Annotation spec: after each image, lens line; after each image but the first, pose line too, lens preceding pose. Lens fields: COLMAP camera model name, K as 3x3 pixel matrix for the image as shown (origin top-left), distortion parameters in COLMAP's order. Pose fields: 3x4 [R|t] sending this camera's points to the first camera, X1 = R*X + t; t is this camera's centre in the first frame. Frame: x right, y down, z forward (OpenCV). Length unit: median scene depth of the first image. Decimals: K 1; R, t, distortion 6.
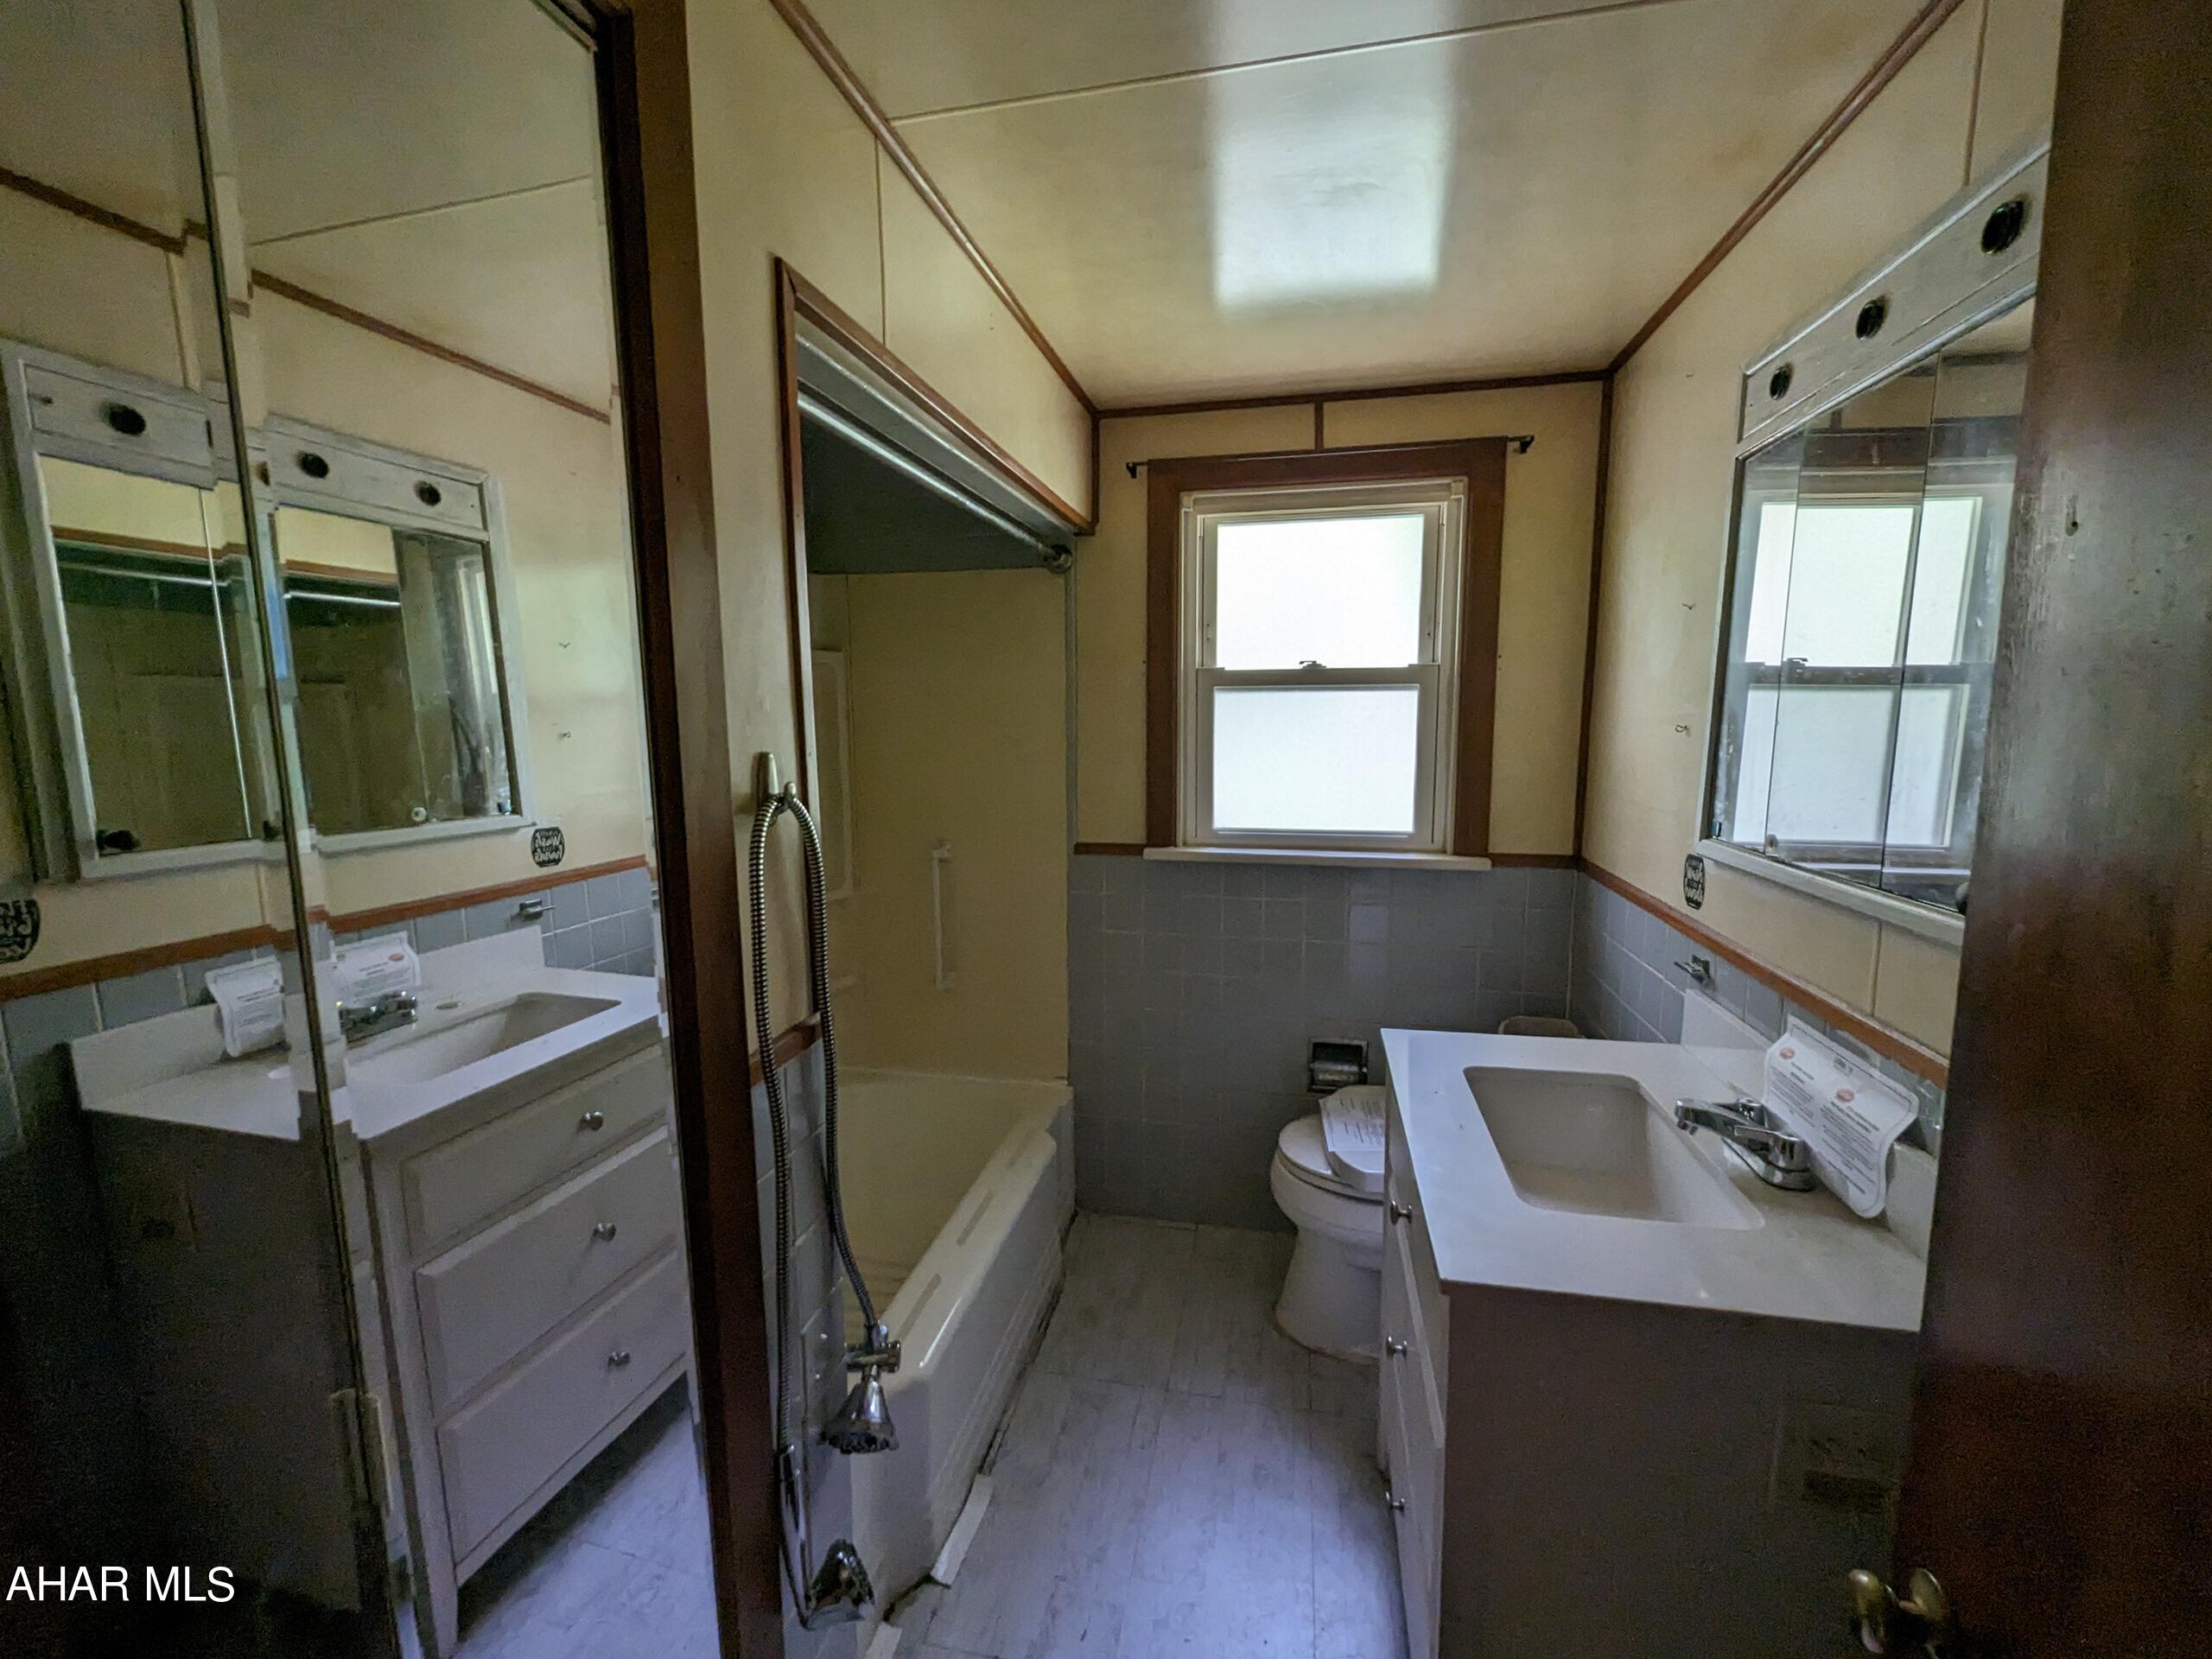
lens RADIAL K [[918.7, 0, 1102.3], [0, 918.7, 831.5], [0, 0, 1]] dist [0.001105, -0.000225]
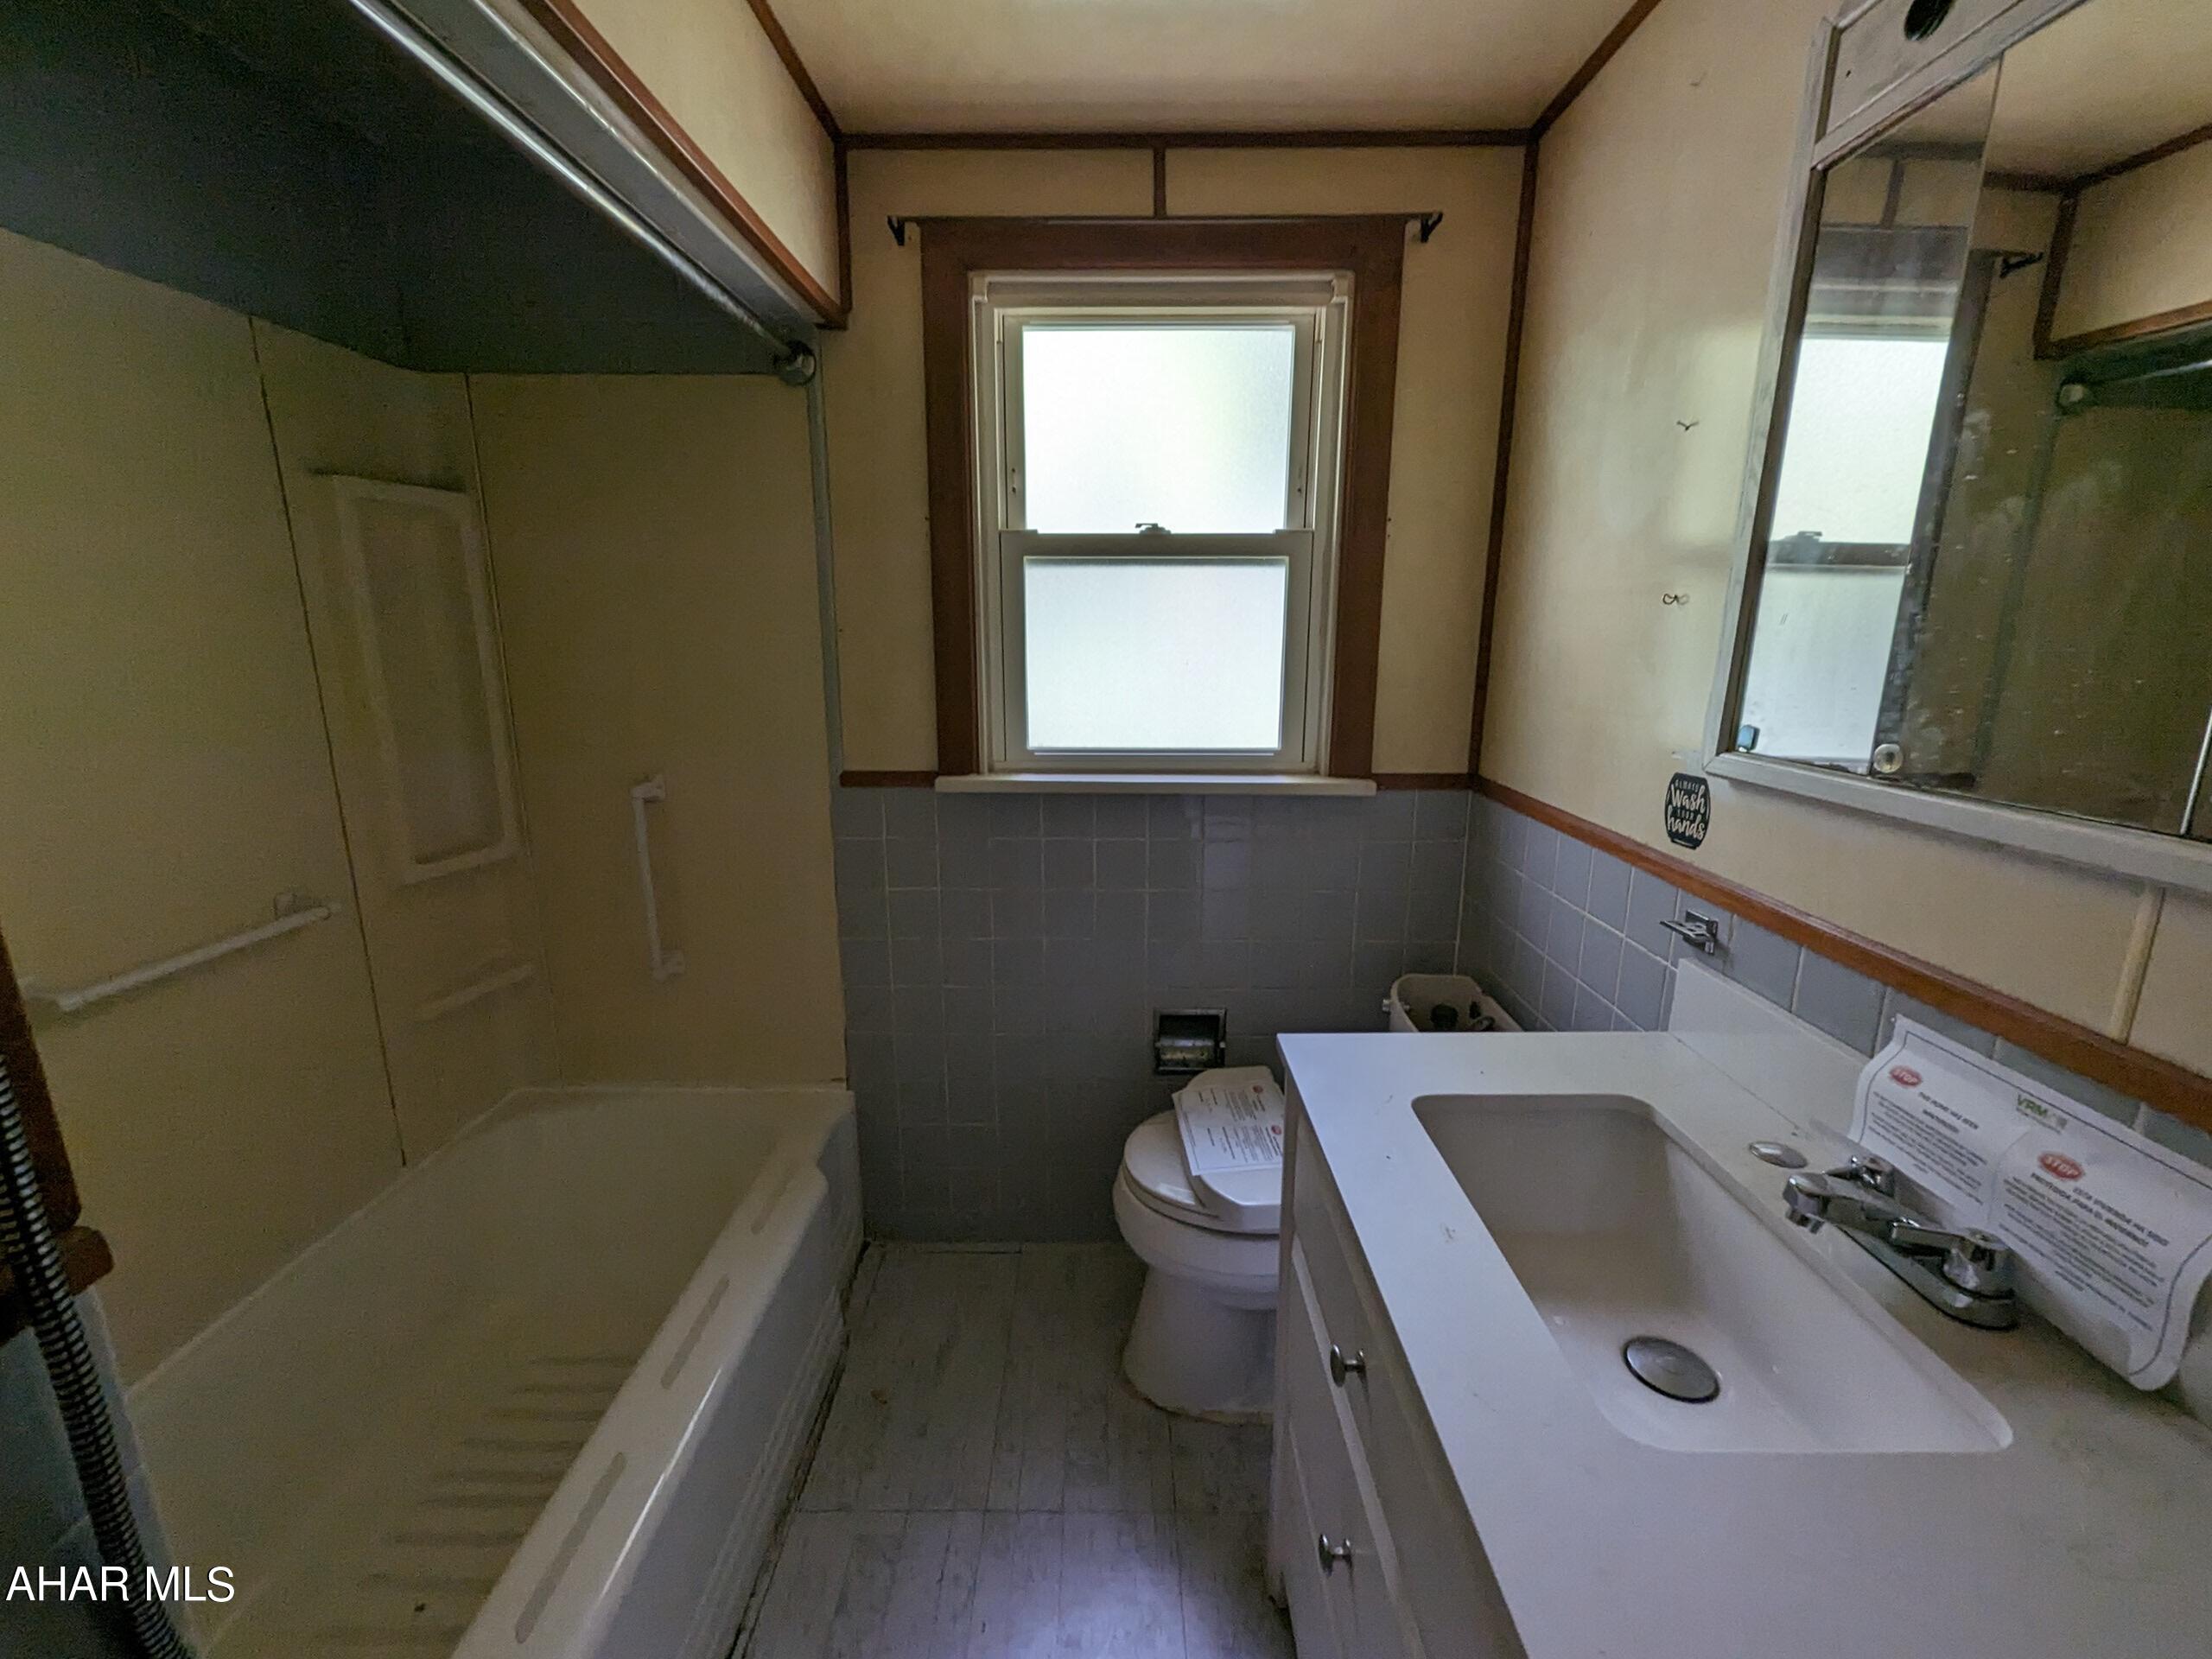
lens RADIAL K [[918.7, 0, 1102.3], [0, 918.7, 831.5], [0, 0, 1]] dist [0.001105, -0.000225]
pose [[0.978911, -0.036726, 0.200959, 0.029048], [0.018821, 0.995737, 0.090295, -0.002710], [-0.203419, -0.084608, 0.975429, 0.267961]]
